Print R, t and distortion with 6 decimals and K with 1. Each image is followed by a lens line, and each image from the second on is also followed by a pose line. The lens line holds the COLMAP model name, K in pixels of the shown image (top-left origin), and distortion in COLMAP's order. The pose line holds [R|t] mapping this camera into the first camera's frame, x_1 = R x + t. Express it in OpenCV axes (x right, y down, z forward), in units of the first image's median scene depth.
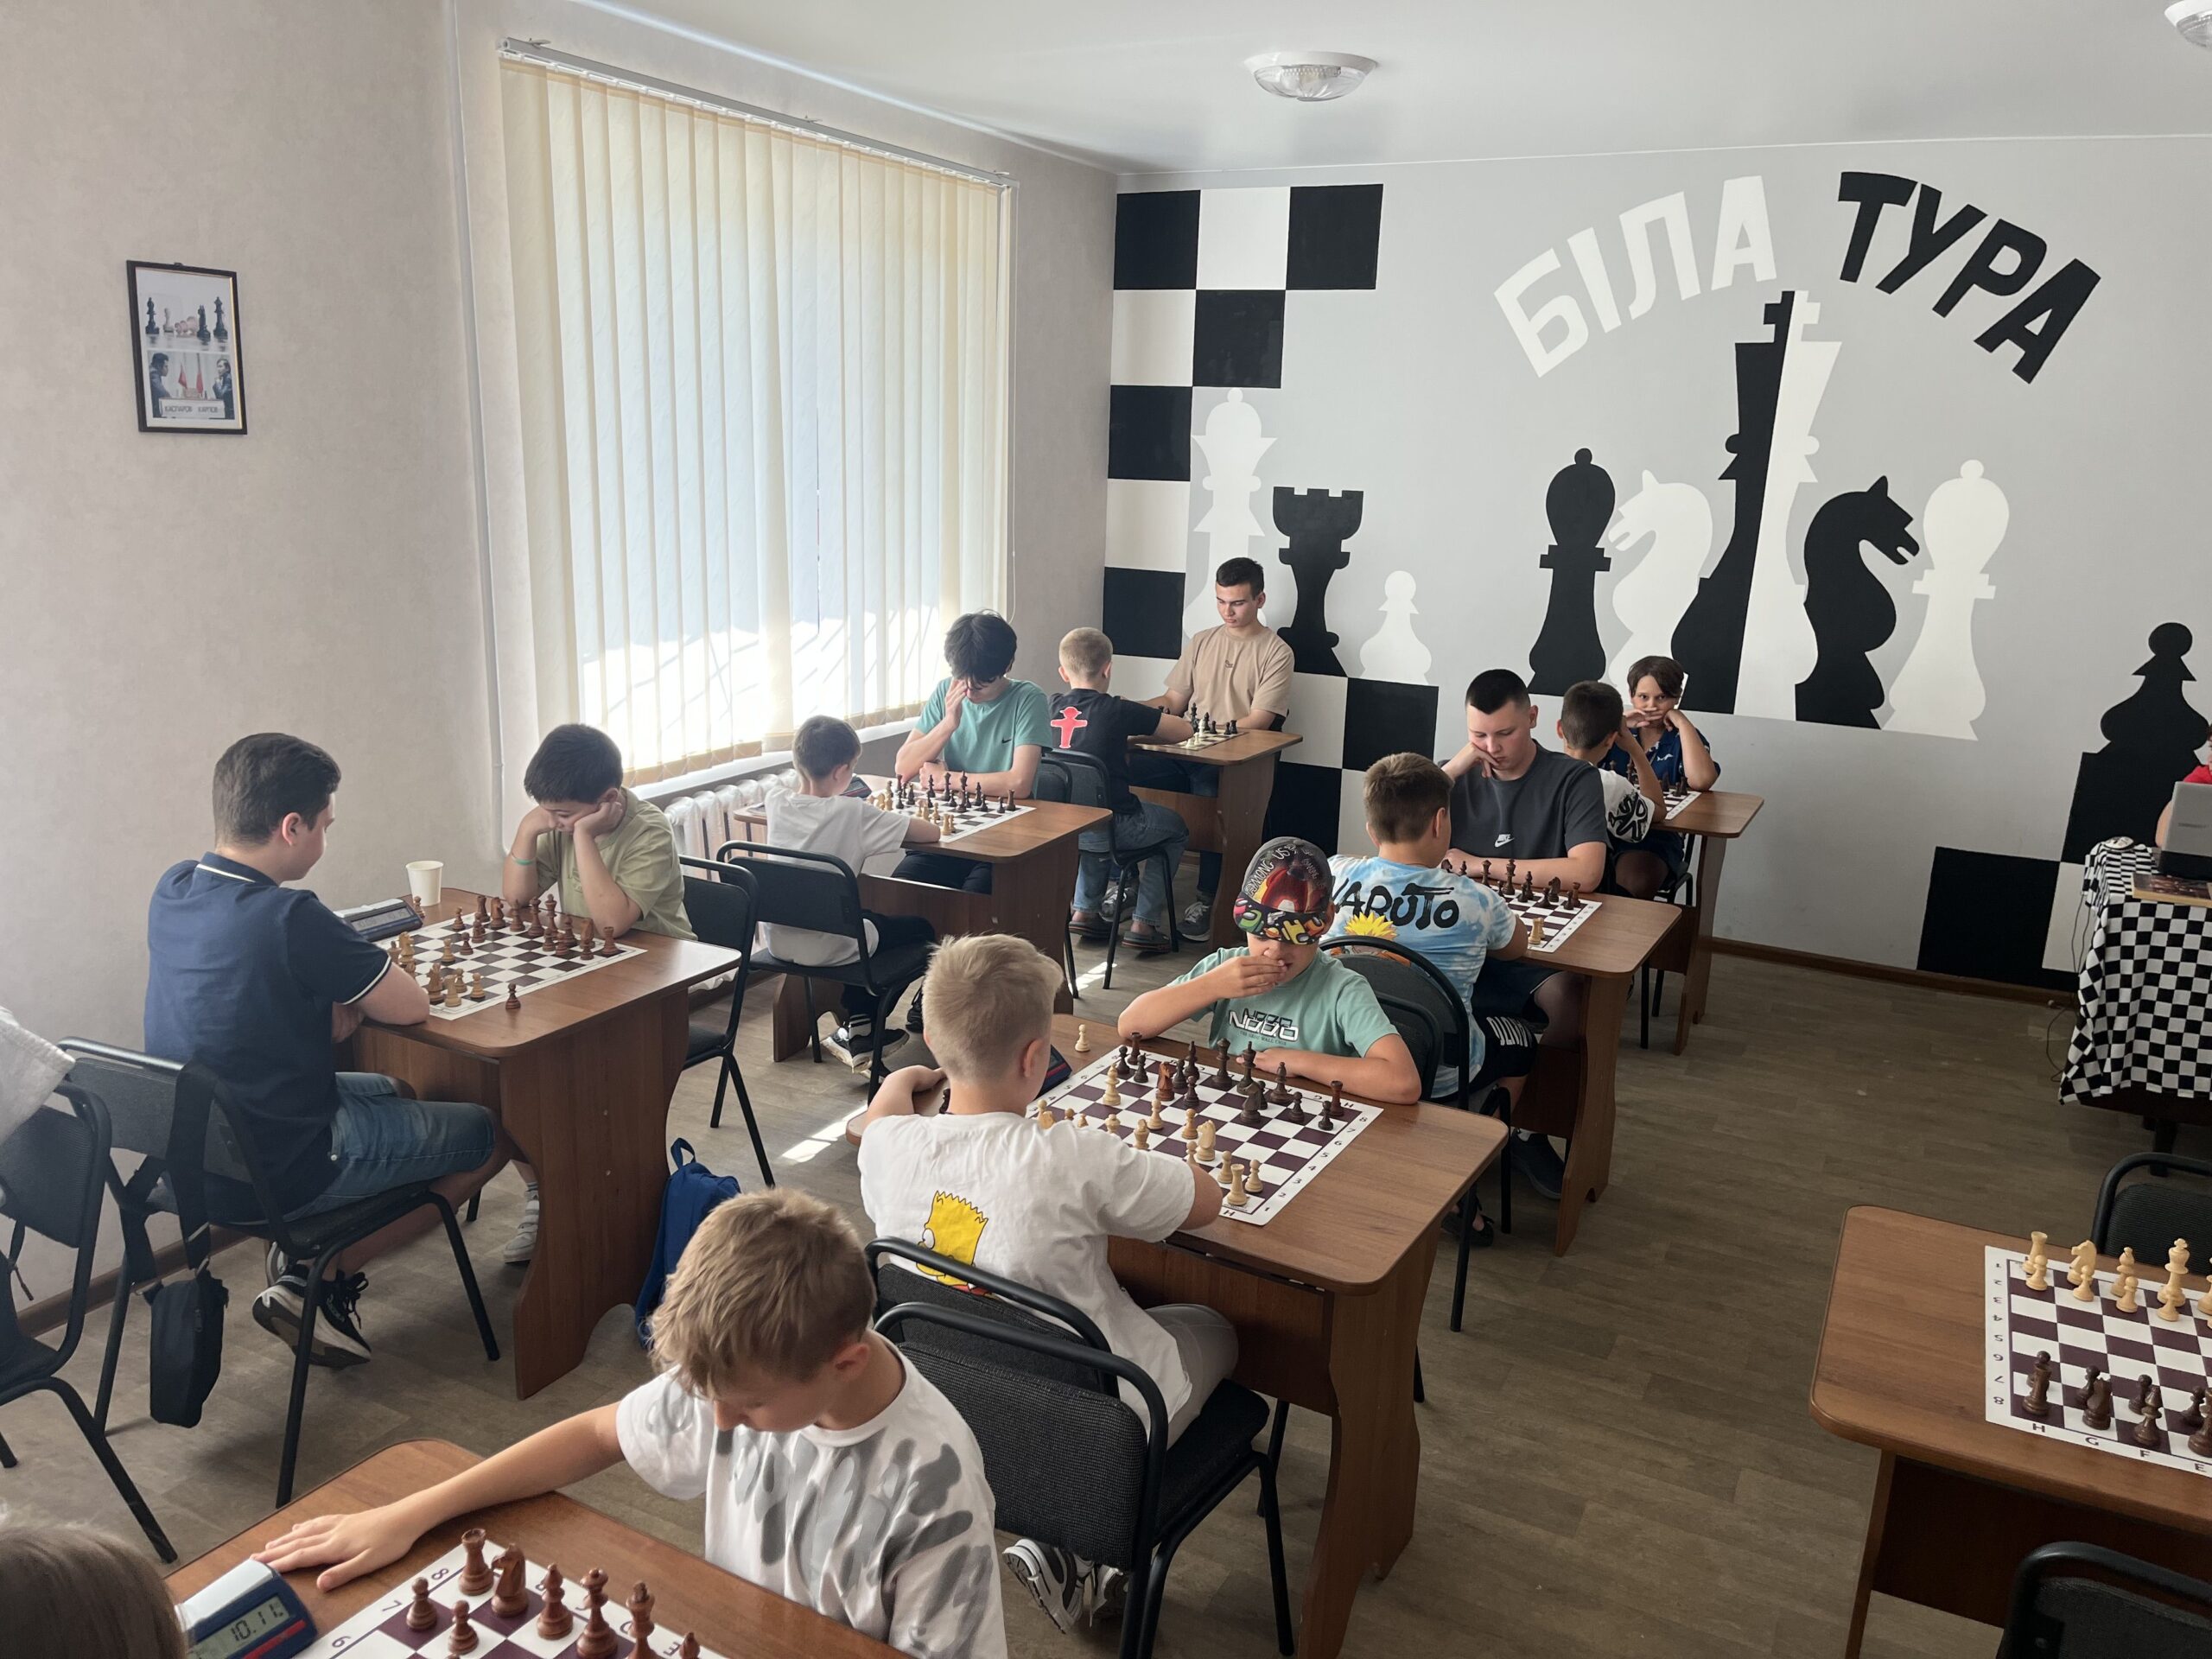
lens RADIAL K [[1702.4, 0, 1104.4], [0, 1702.4, 835.5], [0, 0, 1]] dist [0.087284, -0.085520]
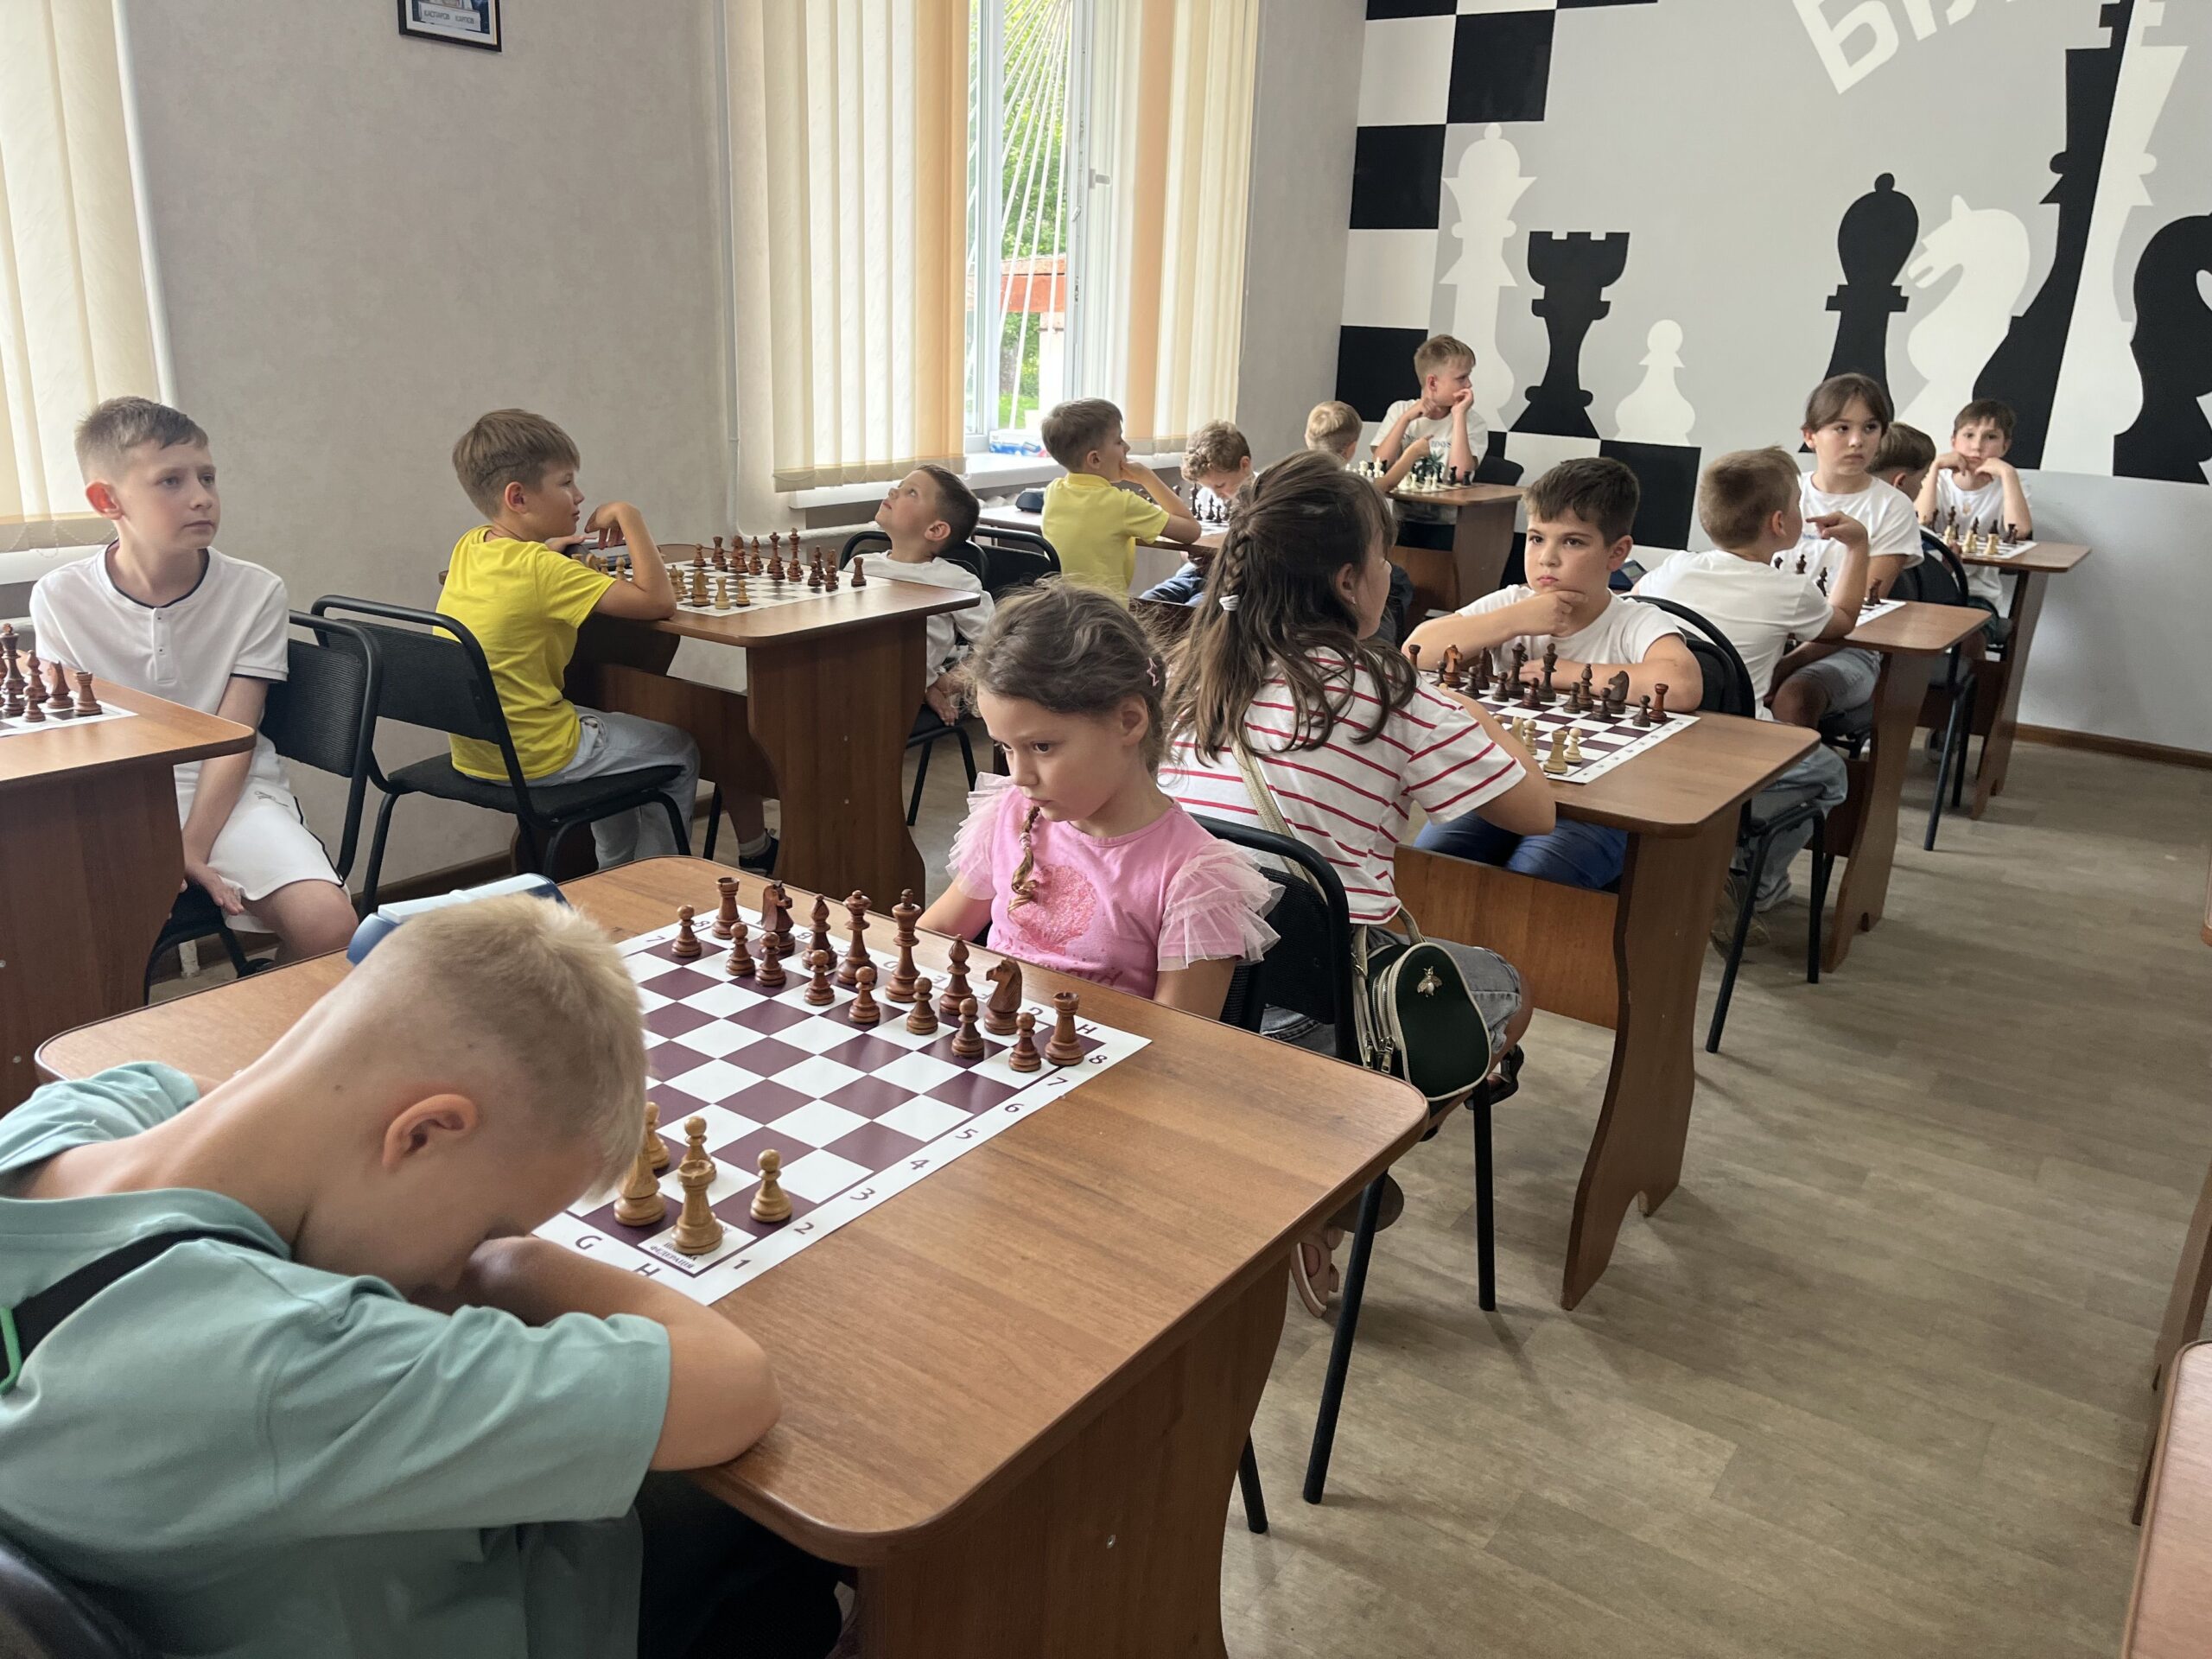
lens RADIAL K [[1702.4, 0, 1091.7], [0, 1702.4, 825.0], [0, 0, 1]] dist [0.087284, -0.085520]
pose [[0.992319, 0.044103, -0.115580, -0.018714], [-0.038447, 0.997973, 0.050722, 0.099326], [0.117583, -0.045888, 0.992002, 0.027039]]
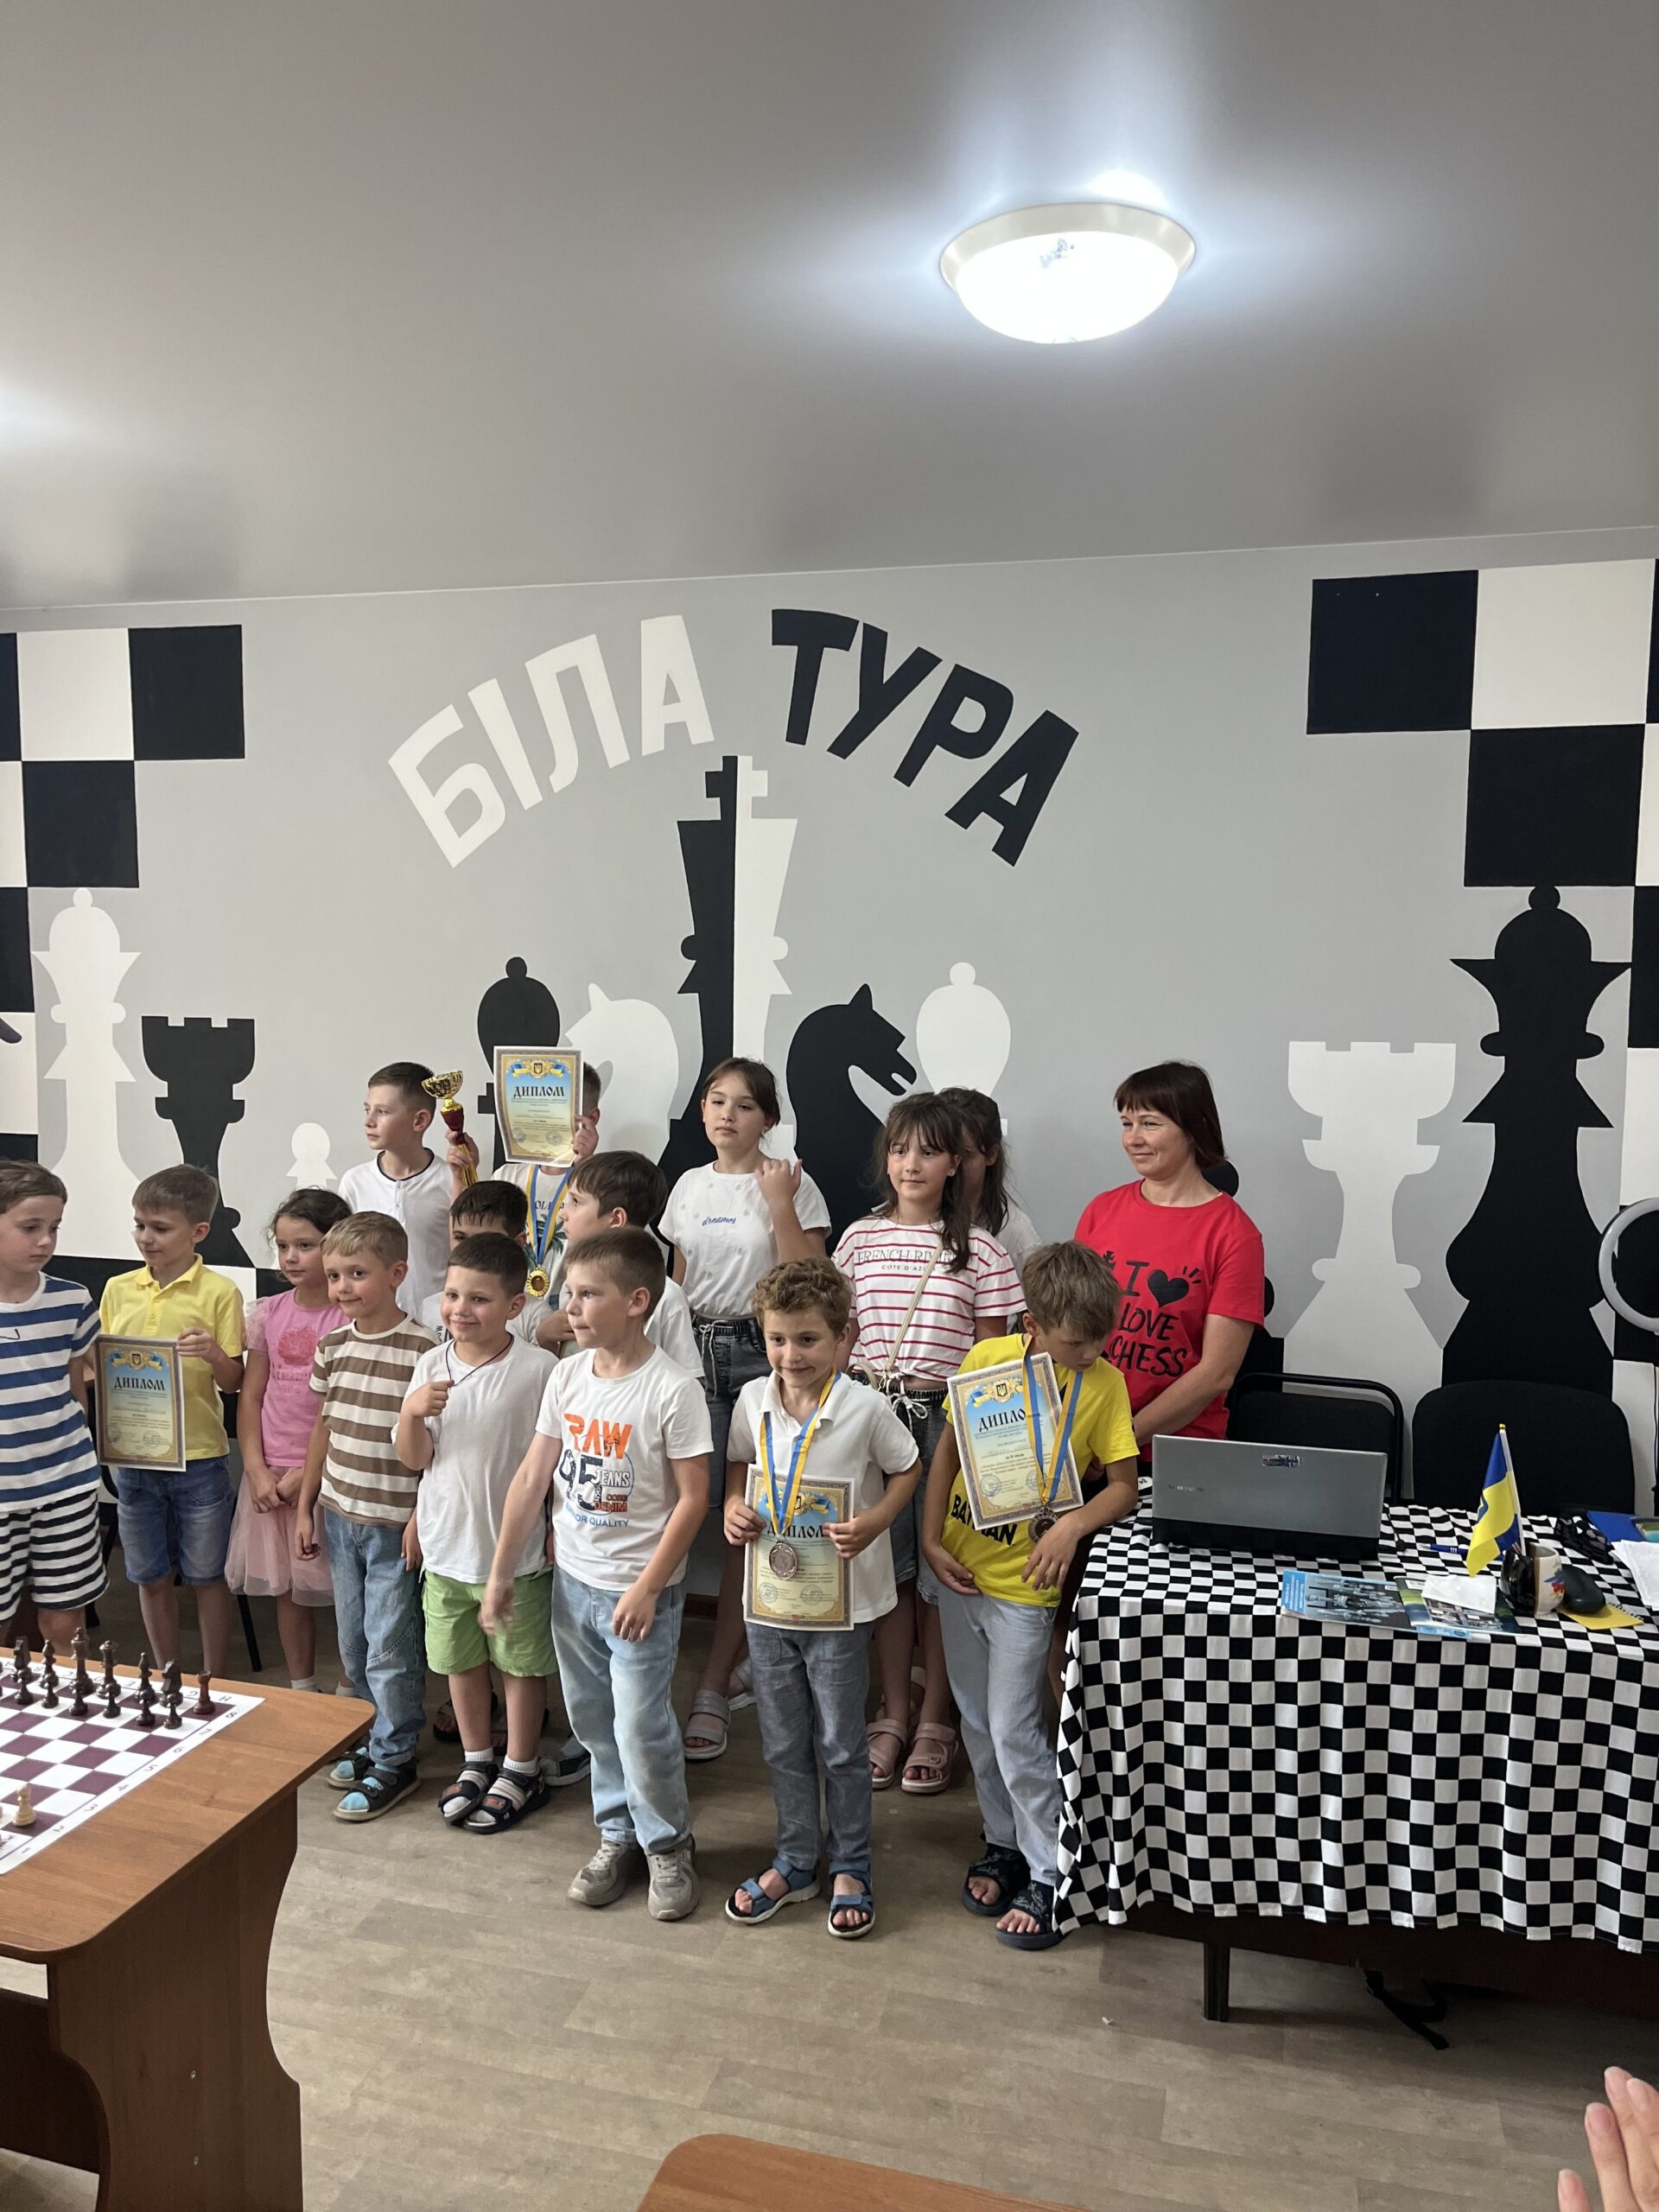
lens RADIAL K [[1572.6, 0, 851.0], [0, 1572.6, 1108.3], [0, 0, 1]] dist [0.052417, -0.015597]
pose [[0.976298, -0.039359, 0.212824, 0.306337], [0.071243, 0.986968, -0.144288, -0.053625], [-0.204371, 0.156030, 0.966378, 0.343083]]
